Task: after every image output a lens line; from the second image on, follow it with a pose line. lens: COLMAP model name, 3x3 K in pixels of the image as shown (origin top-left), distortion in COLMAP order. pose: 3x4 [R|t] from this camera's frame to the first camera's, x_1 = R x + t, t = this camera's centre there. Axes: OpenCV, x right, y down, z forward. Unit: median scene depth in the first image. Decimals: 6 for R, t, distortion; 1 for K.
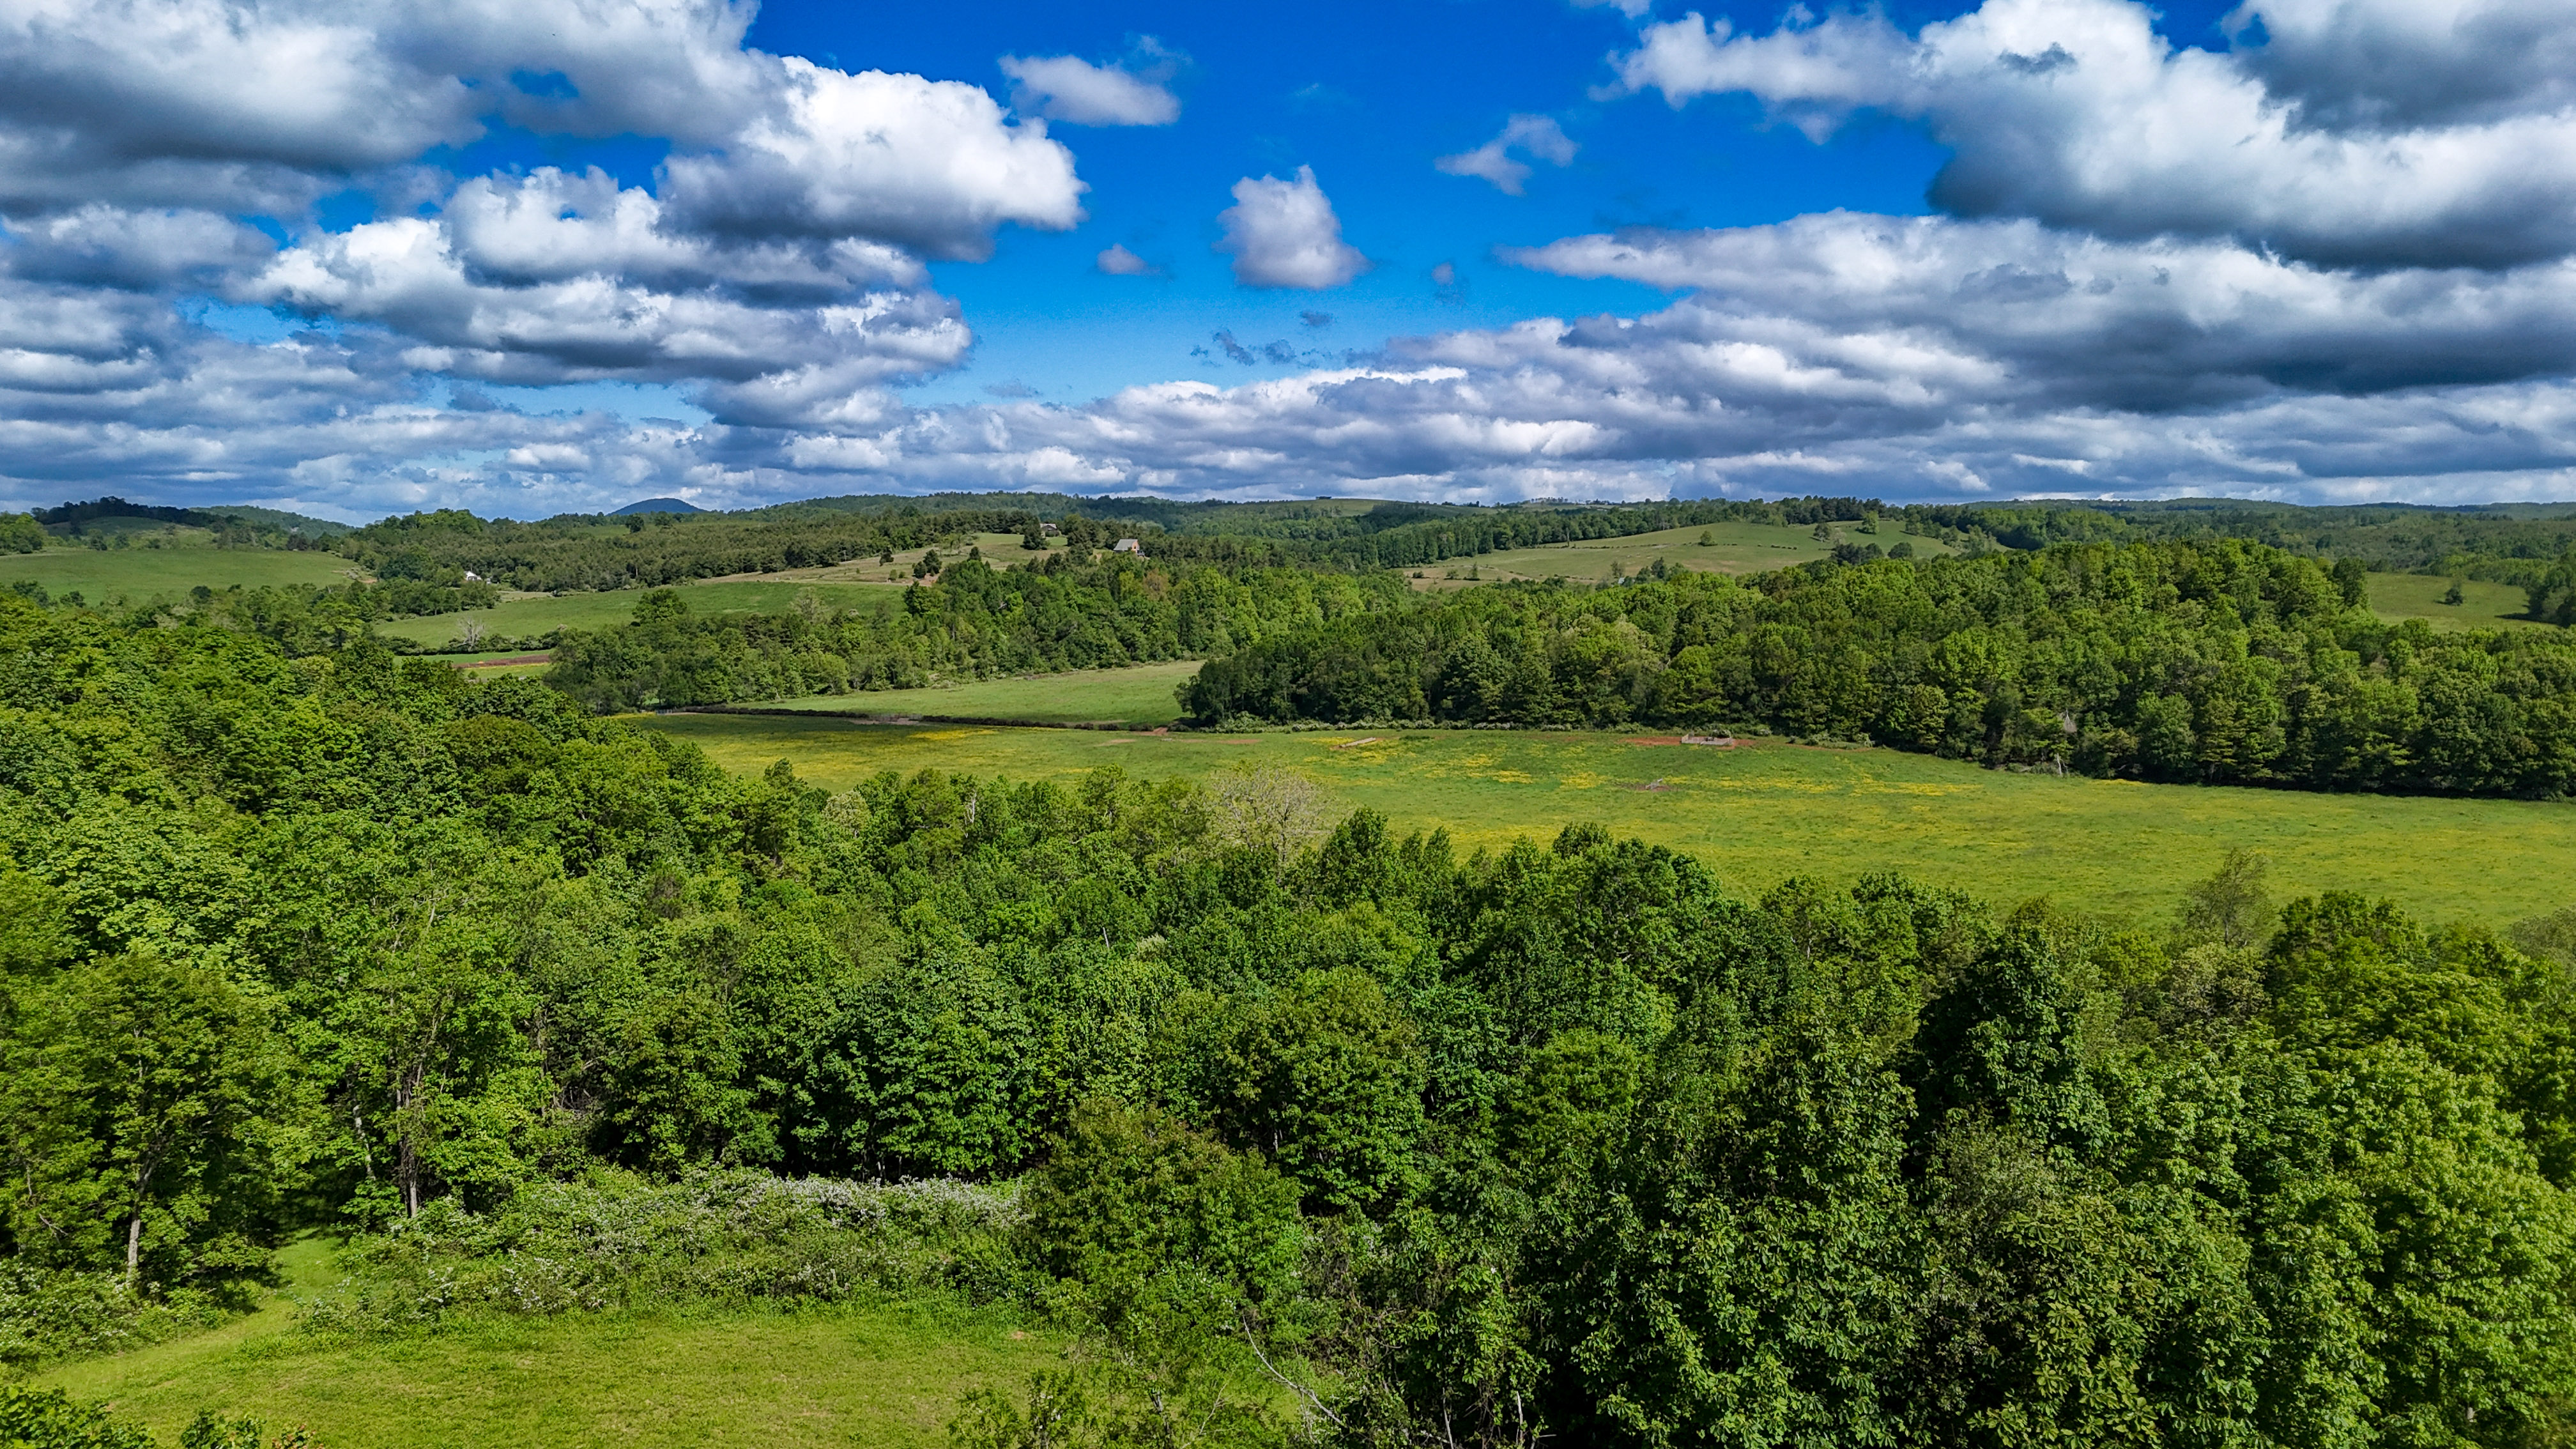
lens RADIAL K [[1873.6, 0, 1287.6], [0, 1873.6, 734.2], [0, 0, 1]] dist [0.147220, -0.213623]
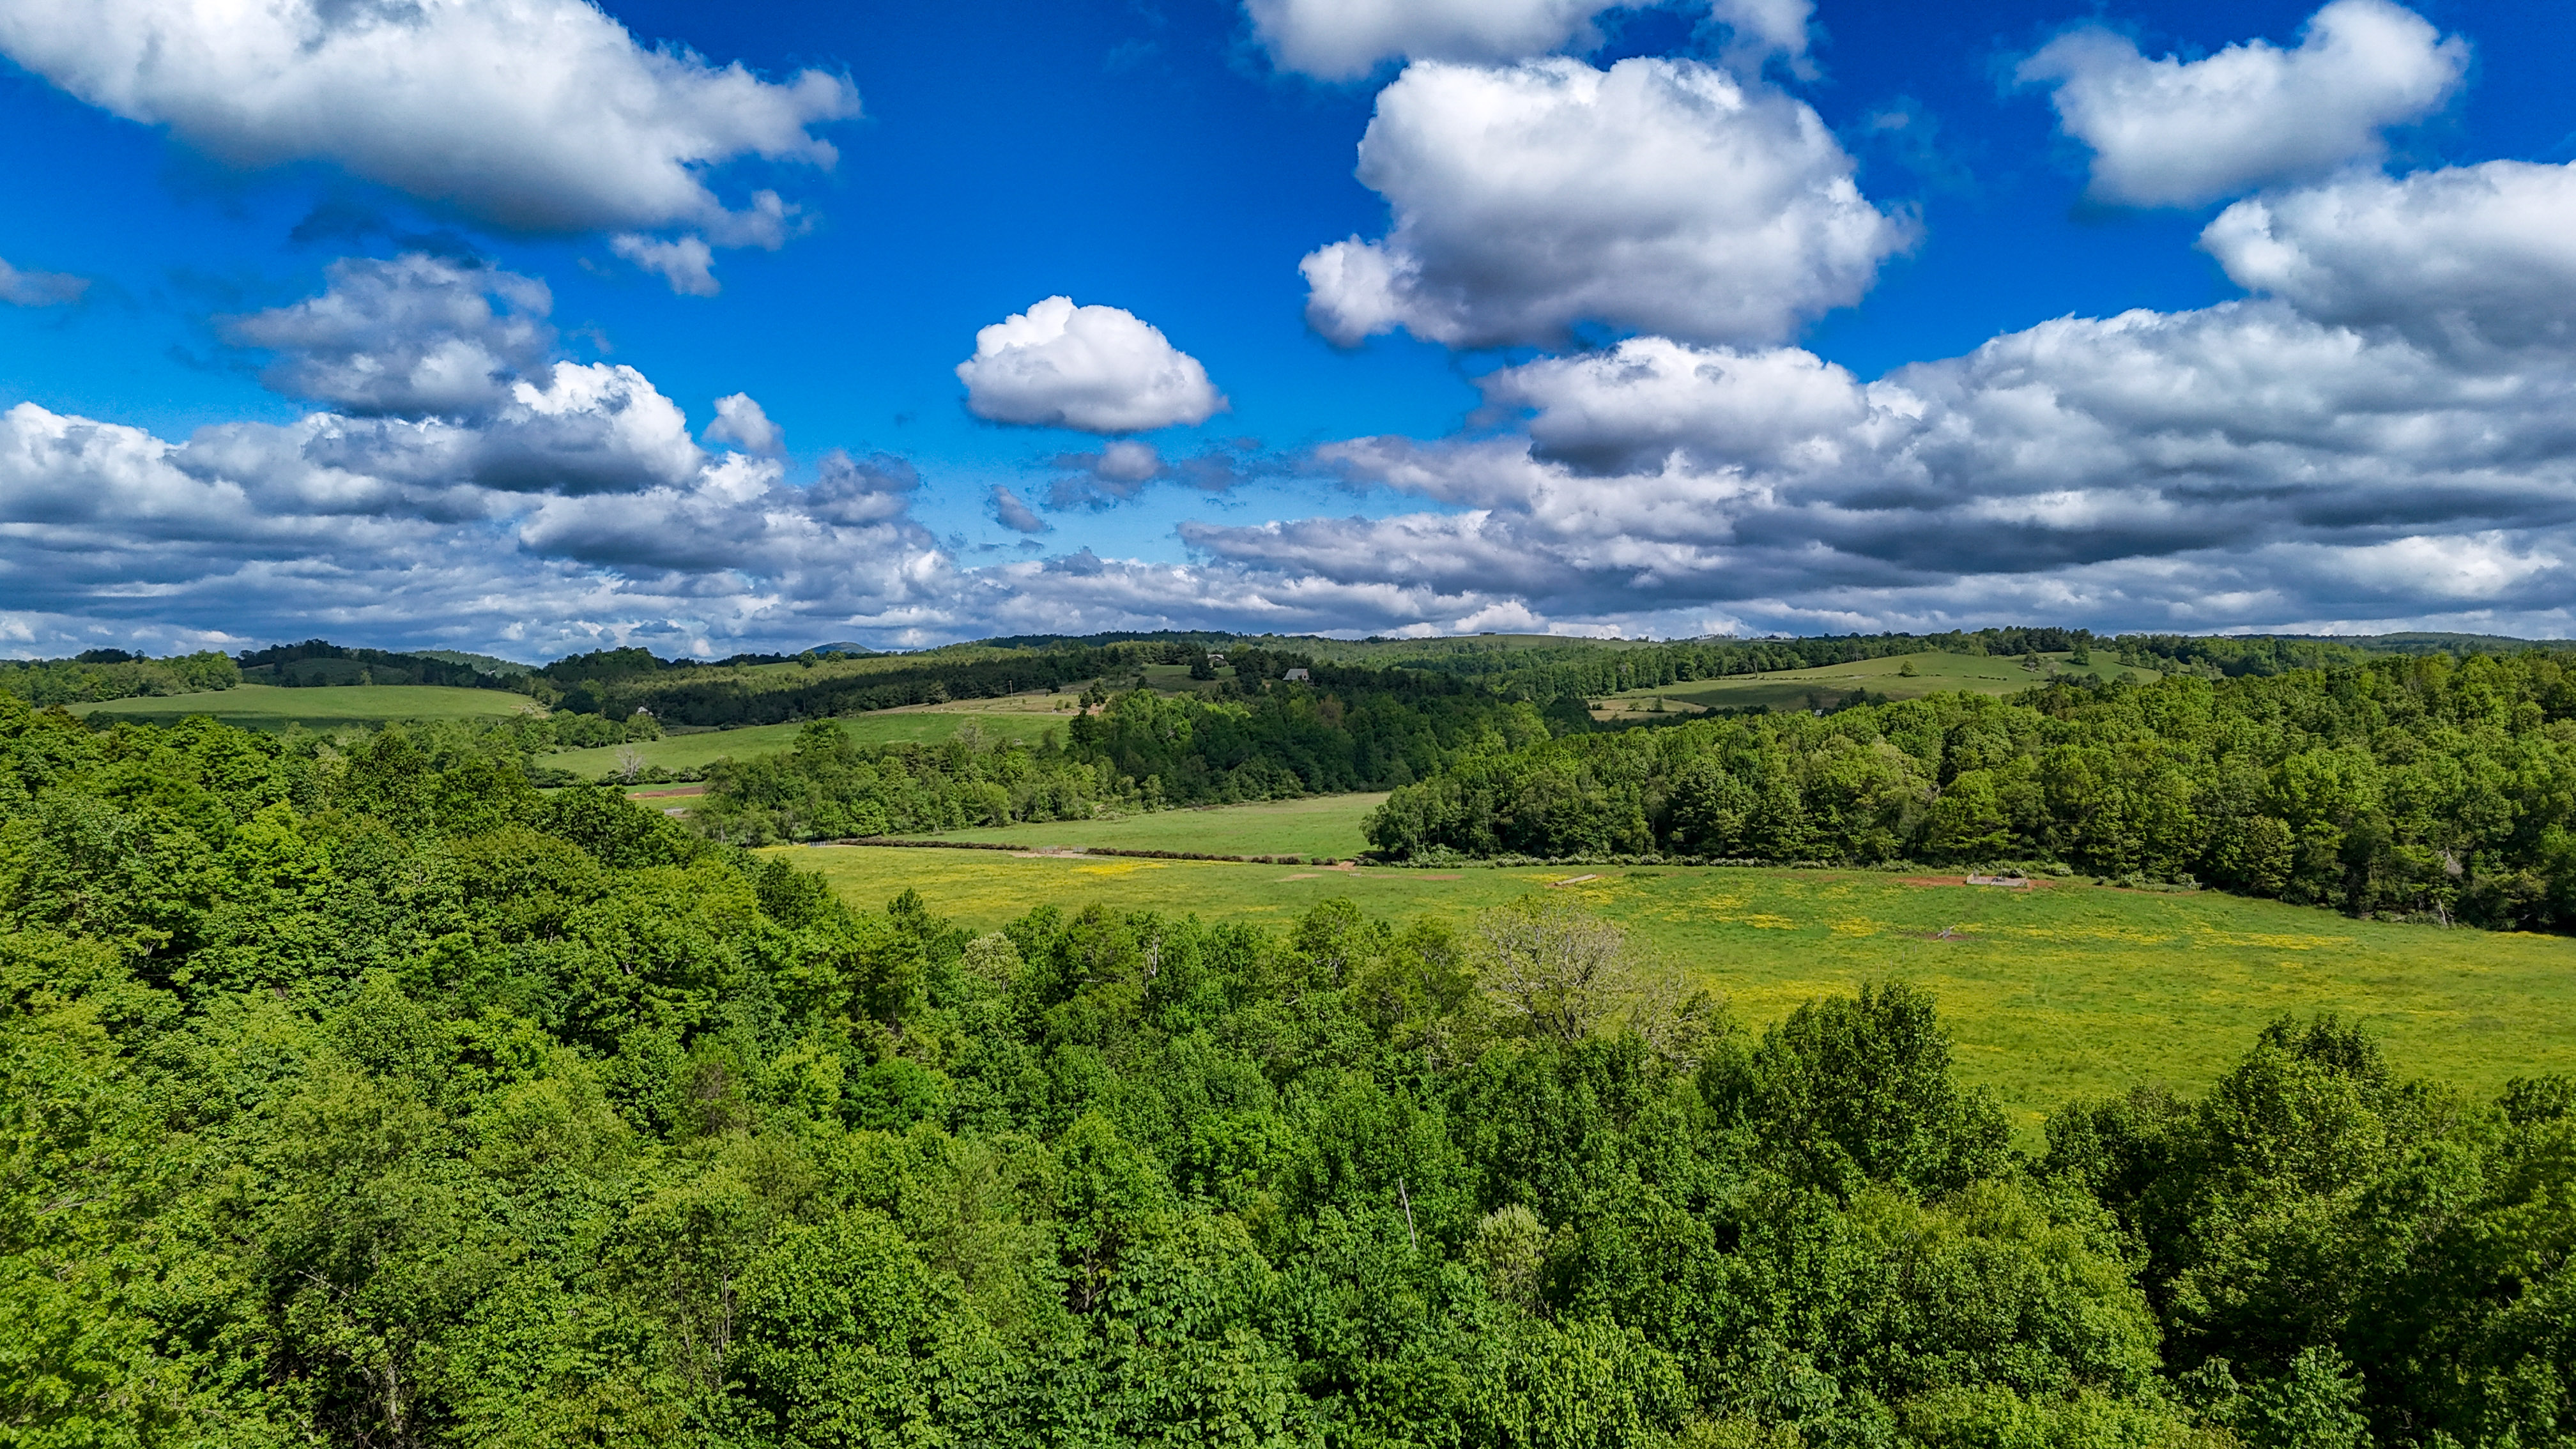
lens RADIAL K [[1873.6, 0, 1287.6], [0, 1873.6, 734.2], [0, 0, 1]] dist [0.147220, -0.213623]
pose [[0.996455, -0.001390, -0.084117, -0.022653], [-0.004855, 0.997247, -0.073993, 0.002475], [0.083988, 0.074139, 0.993705, 0.110018]]
